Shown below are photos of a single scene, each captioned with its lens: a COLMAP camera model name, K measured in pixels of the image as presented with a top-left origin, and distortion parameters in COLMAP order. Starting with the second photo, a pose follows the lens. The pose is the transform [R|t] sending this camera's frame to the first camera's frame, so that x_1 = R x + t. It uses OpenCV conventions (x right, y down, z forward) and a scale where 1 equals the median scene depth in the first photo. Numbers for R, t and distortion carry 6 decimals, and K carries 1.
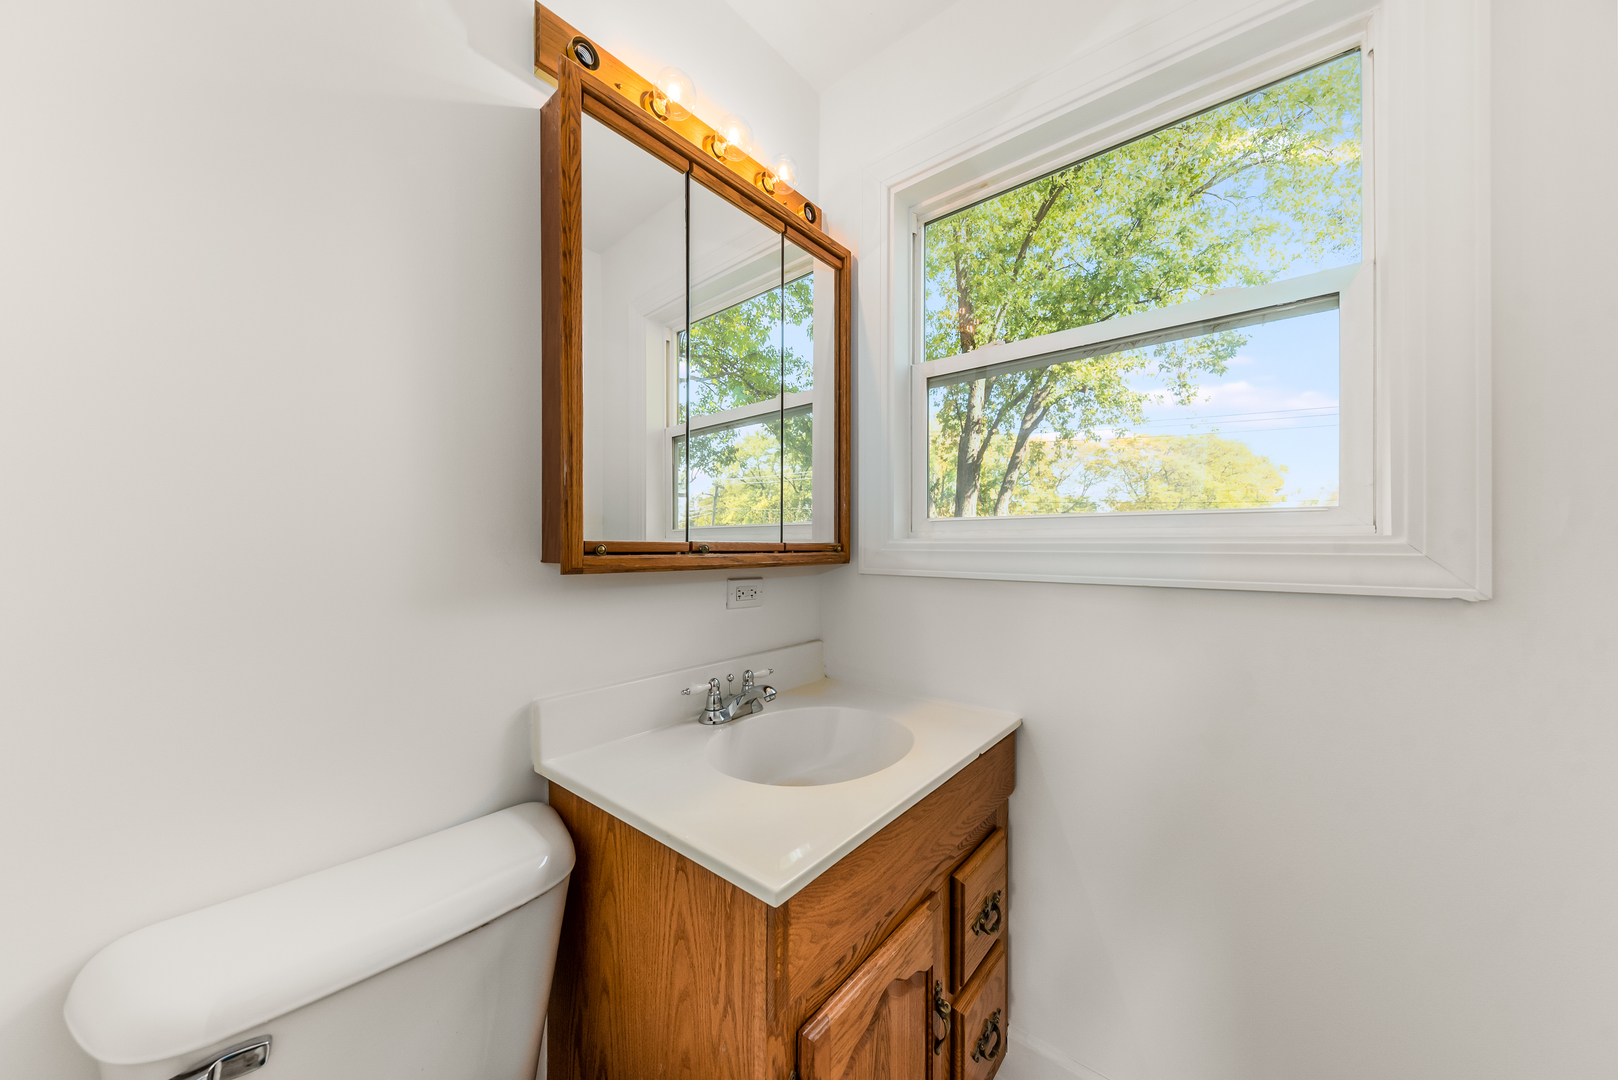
lens RADIAL K [[564.1, 0, 797.2], [0, 564.1, 543.0], [0, 0, 1]] dist [-0.001703, -0.000453]
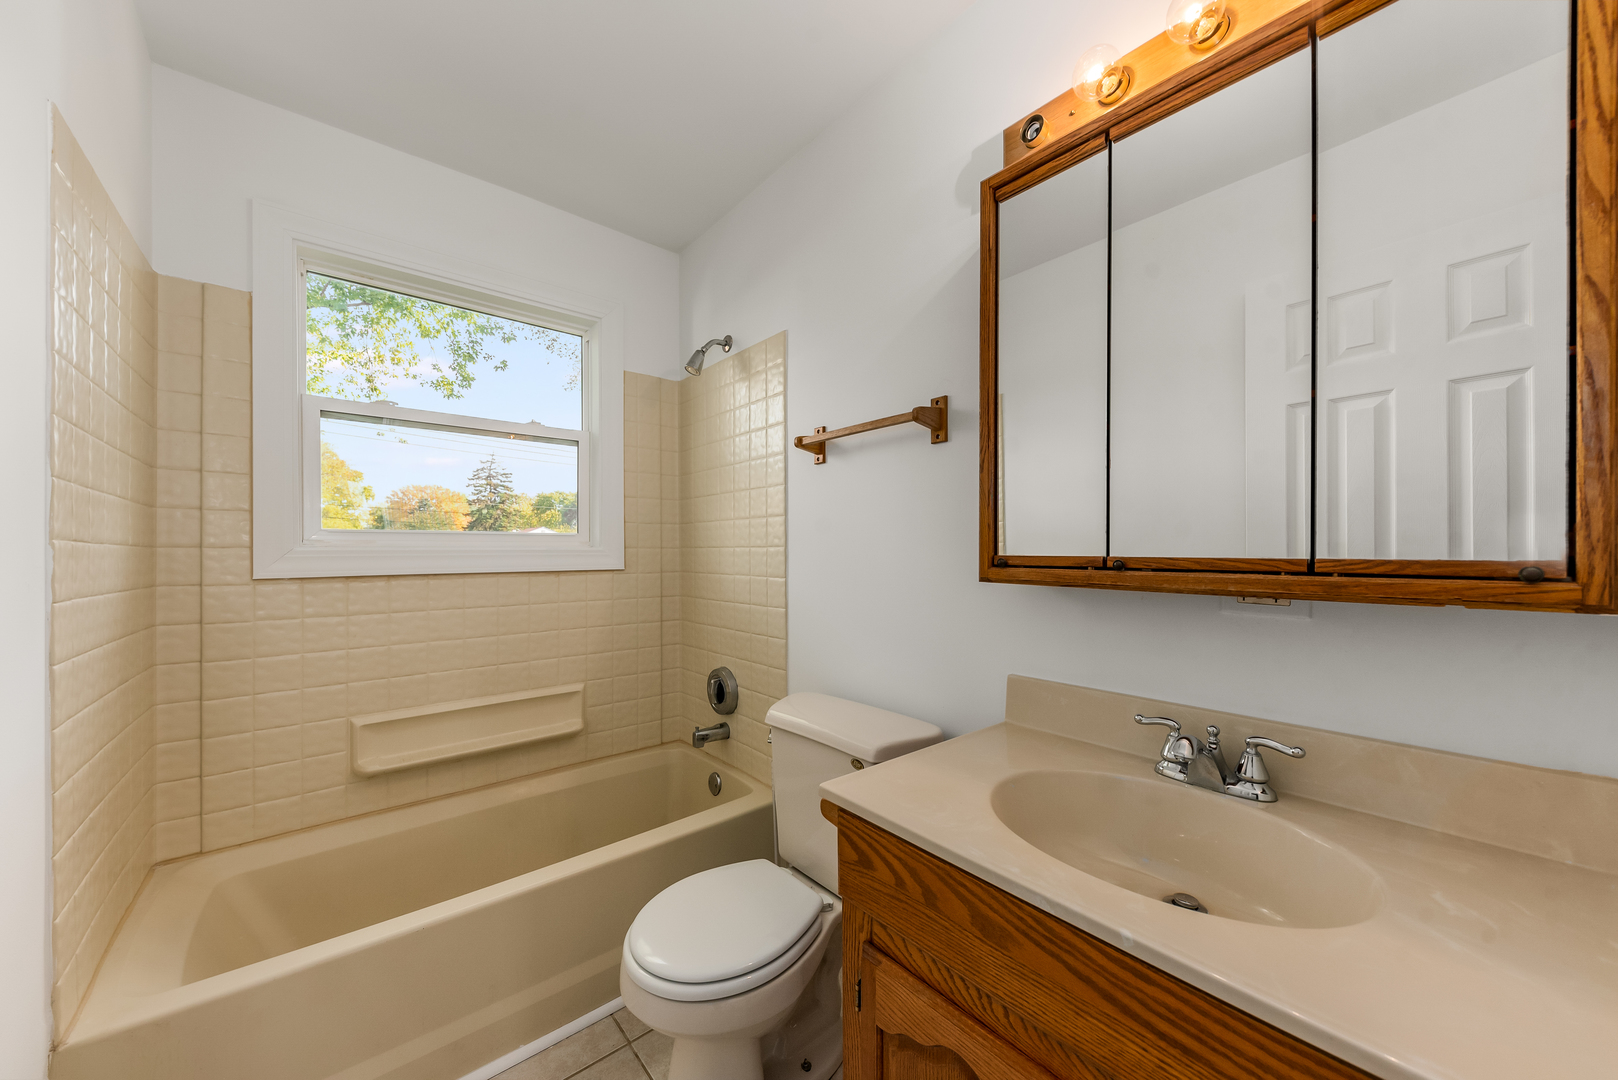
lens RADIAL K [[585.9, 0, 809.0], [0, 585.9, 540.0], [0, 0, 1]] dist [0.000968, -0.000013]
pose [[-0.161970, -0.015634, -0.986672, 0.837841], [0.000629, 0.999873, -0.015946, -0.014332], [0.986796, -0.003204, -0.161939, 0.721353]]
